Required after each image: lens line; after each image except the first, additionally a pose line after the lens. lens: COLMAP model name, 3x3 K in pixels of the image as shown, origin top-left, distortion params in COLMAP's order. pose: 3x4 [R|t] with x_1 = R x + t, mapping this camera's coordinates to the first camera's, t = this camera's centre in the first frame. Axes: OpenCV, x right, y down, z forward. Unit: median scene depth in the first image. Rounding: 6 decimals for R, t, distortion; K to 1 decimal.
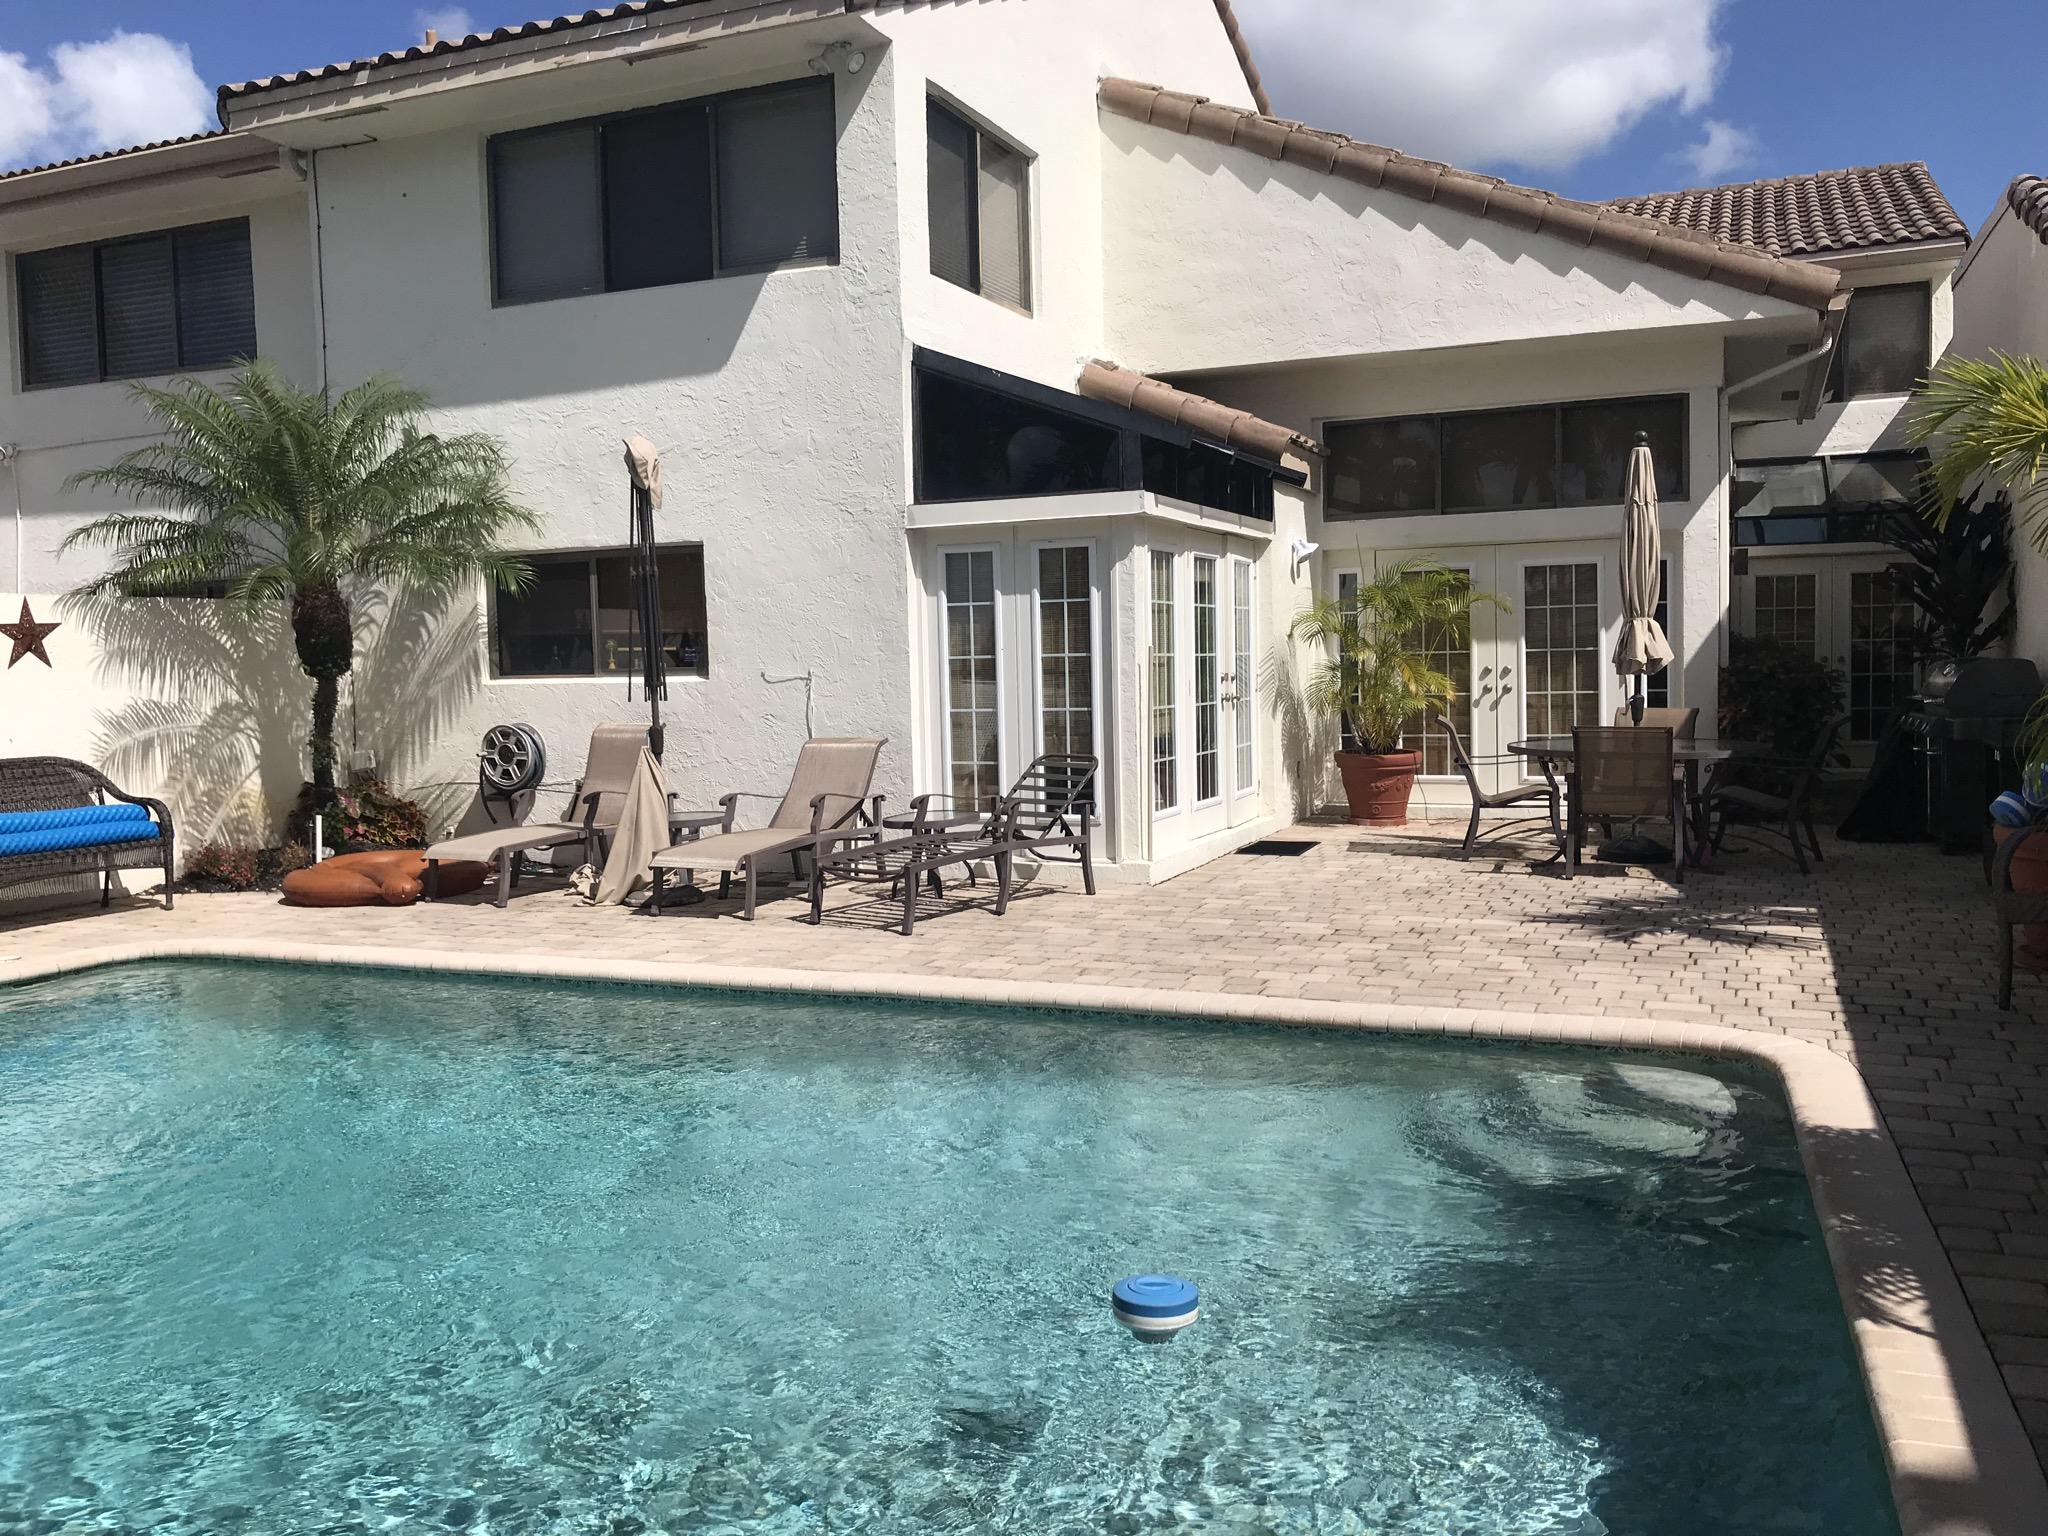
lens RADIAL K [[1692.7, 0, 1024.0], [0, 1692.7, 768.0], [0, 0, 1]] dist [0.088888, -0.234061]
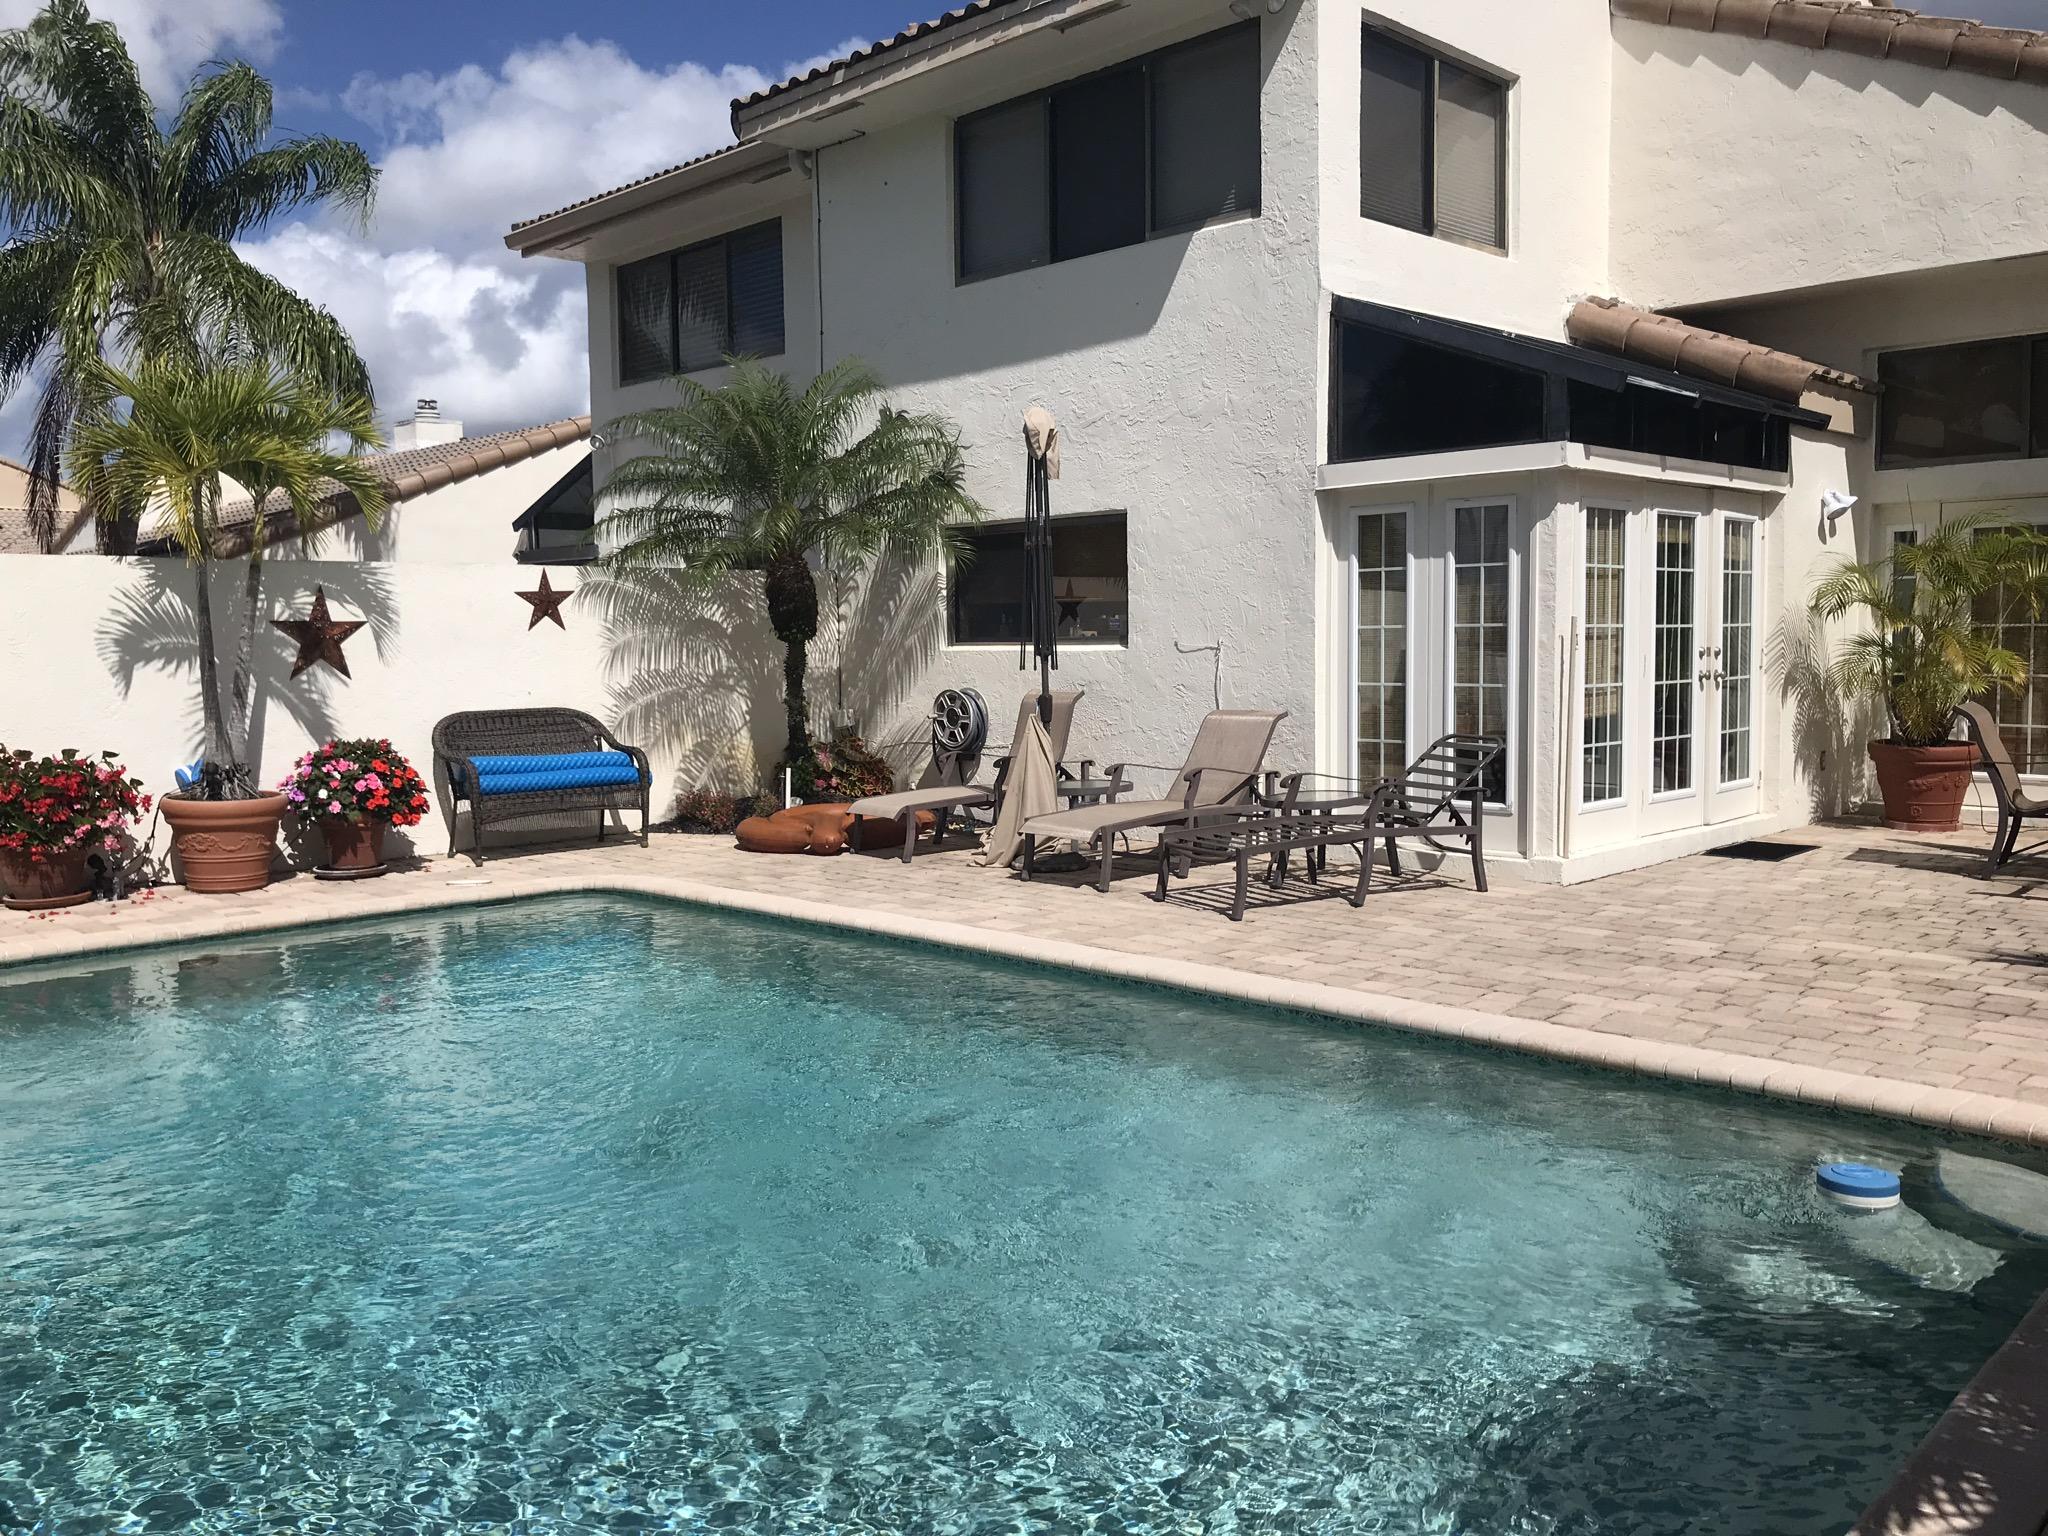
lens RADIAL K [[1691.7, 0, 1021.1], [0, 1691.7, 765.9], [0, 0, 1]] dist [0.027224, -0.032629]
pose [[0.922928, 0.039765, -0.382912, 0.142952], [-0.032574, 0.999150, 0.025246, -0.006193], [0.383591, -0.010827, 0.923440, 0.062713]]
